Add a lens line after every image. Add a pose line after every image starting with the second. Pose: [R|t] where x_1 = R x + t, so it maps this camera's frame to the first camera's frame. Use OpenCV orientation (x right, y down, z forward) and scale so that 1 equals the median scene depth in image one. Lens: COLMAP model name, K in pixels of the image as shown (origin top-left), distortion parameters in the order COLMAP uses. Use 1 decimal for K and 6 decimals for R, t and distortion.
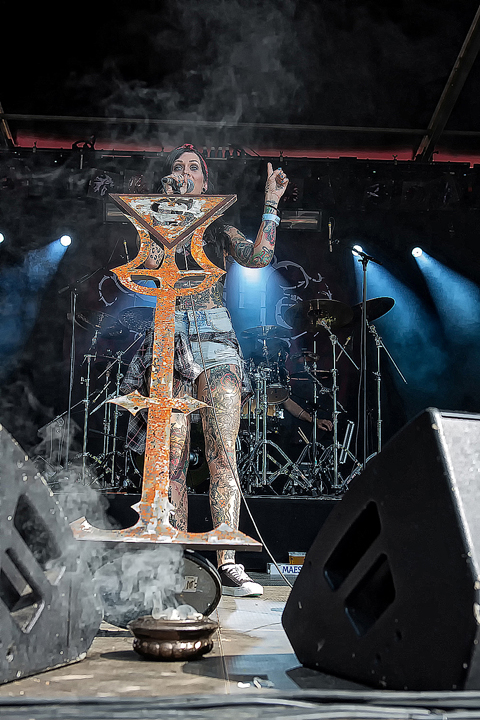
lens RADIAL K [[863.8, 0, 240.0], [0, 863.8, 360.0], [0, 0, 1]] dist [-0.019794, 0.006691]
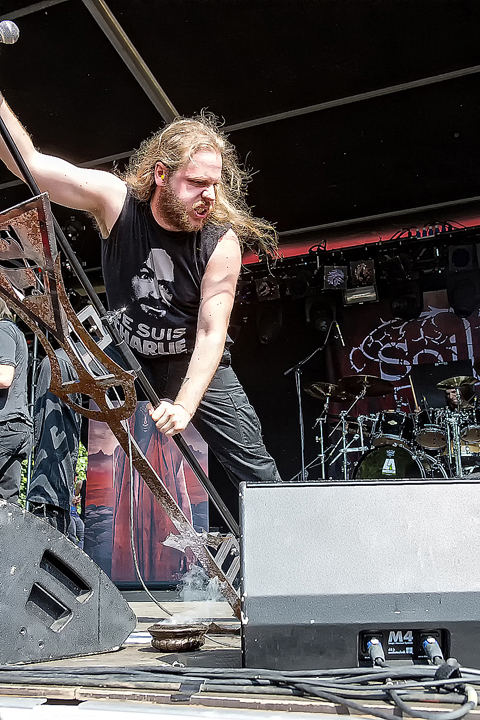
lens RADIAL K [[738.8, 0, 240.0], [0, 738.8, 360.0], [0, 0, 1]] dist [-0.082197, 0.015194]
pose [[0.912070, -0.144171, -0.383854, 0.147163], [0.118270, 0.988859, -0.090383, -0.007114], [0.392608, 0.037038, 0.918960, -0.037130]]
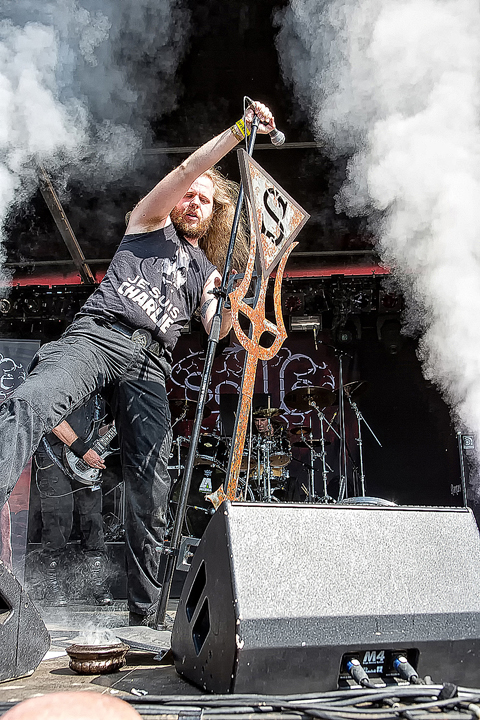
lens RADIAL K [[671.3, 0, 240.0], [0, 671.3, 360.0], [0, 0, 1]] dist [-0.038782, -0.007135]
pose [[0.995216, -0.057426, -0.079038, 0.070795], [0.049532, 0.993908, -0.098455, -0.014165], [0.084210, 0.094069, 0.991998, -0.035833]]
